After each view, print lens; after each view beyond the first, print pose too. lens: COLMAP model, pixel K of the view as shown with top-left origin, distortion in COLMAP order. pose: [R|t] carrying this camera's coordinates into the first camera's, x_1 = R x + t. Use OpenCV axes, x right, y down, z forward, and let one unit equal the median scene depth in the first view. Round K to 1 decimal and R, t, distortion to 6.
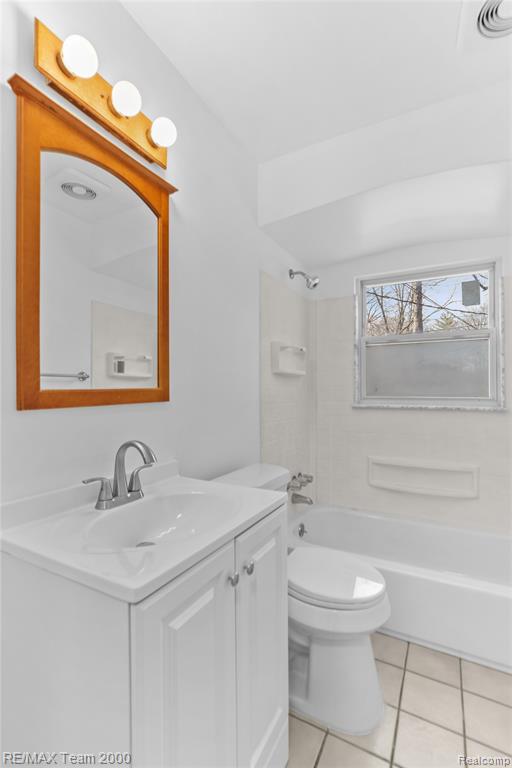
lens RADIAL K [[350.0, 0, 256.2], [0, 350.0, 395.4], [0, 0, 1]] dist [-0.003836, -0.000320]
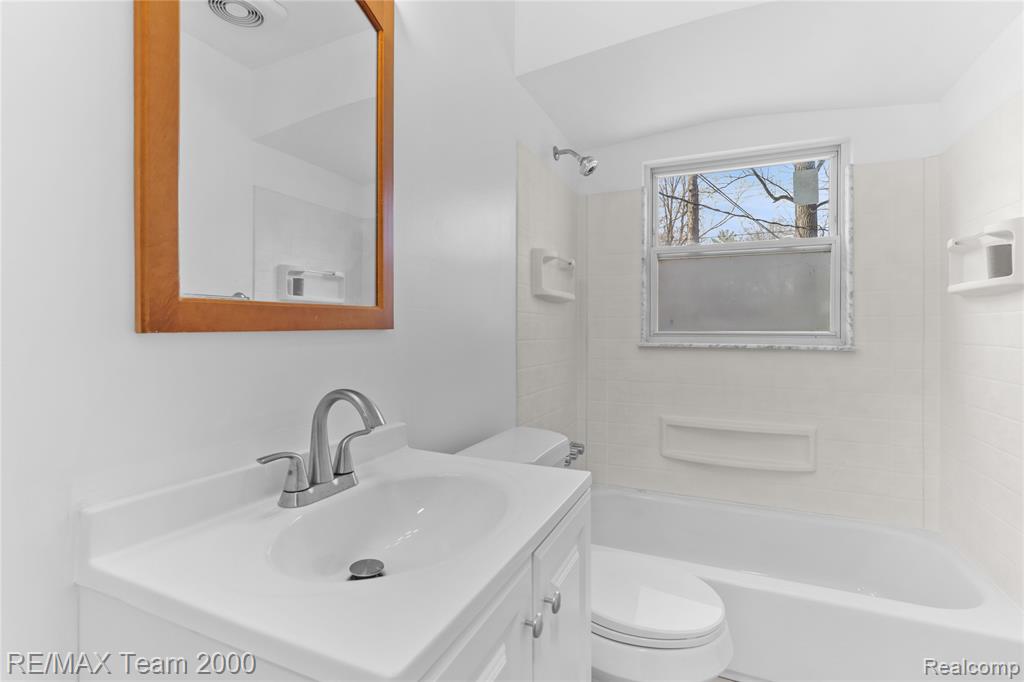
lens RADIAL K [[466.6, 0, 512.0], [0, 466.6, 341.0], [0, 0, 1]] dist [-0.003836, -0.000320]
pose [[0.996652, 0.004135, 0.081655, -0.068019], [-0.004689, 0.999967, 0.006591, 0.020719], [-0.081625, -0.006952, 0.996639, 0.097619]]
